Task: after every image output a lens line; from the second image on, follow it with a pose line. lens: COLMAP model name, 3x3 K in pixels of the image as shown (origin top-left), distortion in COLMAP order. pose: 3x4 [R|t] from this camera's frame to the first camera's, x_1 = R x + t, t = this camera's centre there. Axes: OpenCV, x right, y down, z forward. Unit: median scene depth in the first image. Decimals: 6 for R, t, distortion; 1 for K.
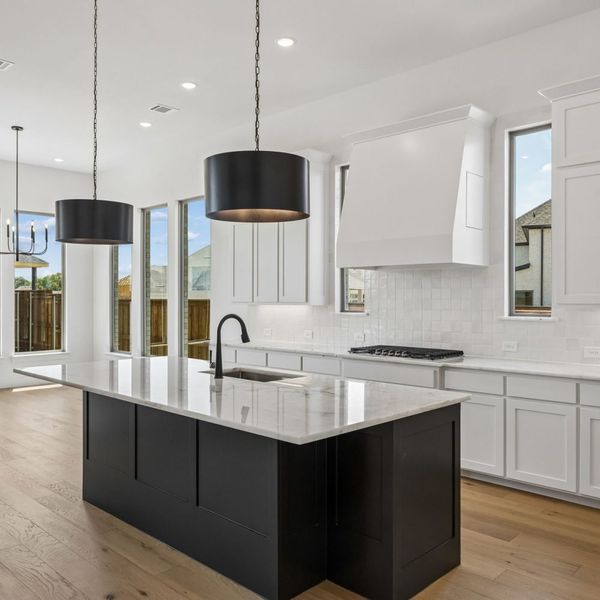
lens RADIAL K [[562.2, 0, 301.2], [0, 562.2, 306.9], [0, 0, 1]] dist [-0.005619, 0.005168]
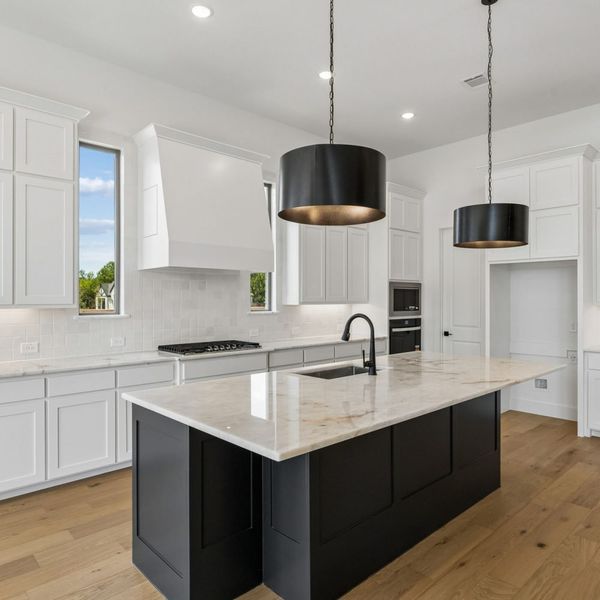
lens RADIAL K [[450.7, 0, 300.0], [0, 450.7, 300.0], [0, 0, 1]] dist [0.004234, -0.001963]
pose [[0.048823, -0.000570, 0.998807, -0.863237], [0.017042, 0.999855, -0.000263, -0.012085], [-0.998662, 0.017034, 0.048826, 0.946026]]
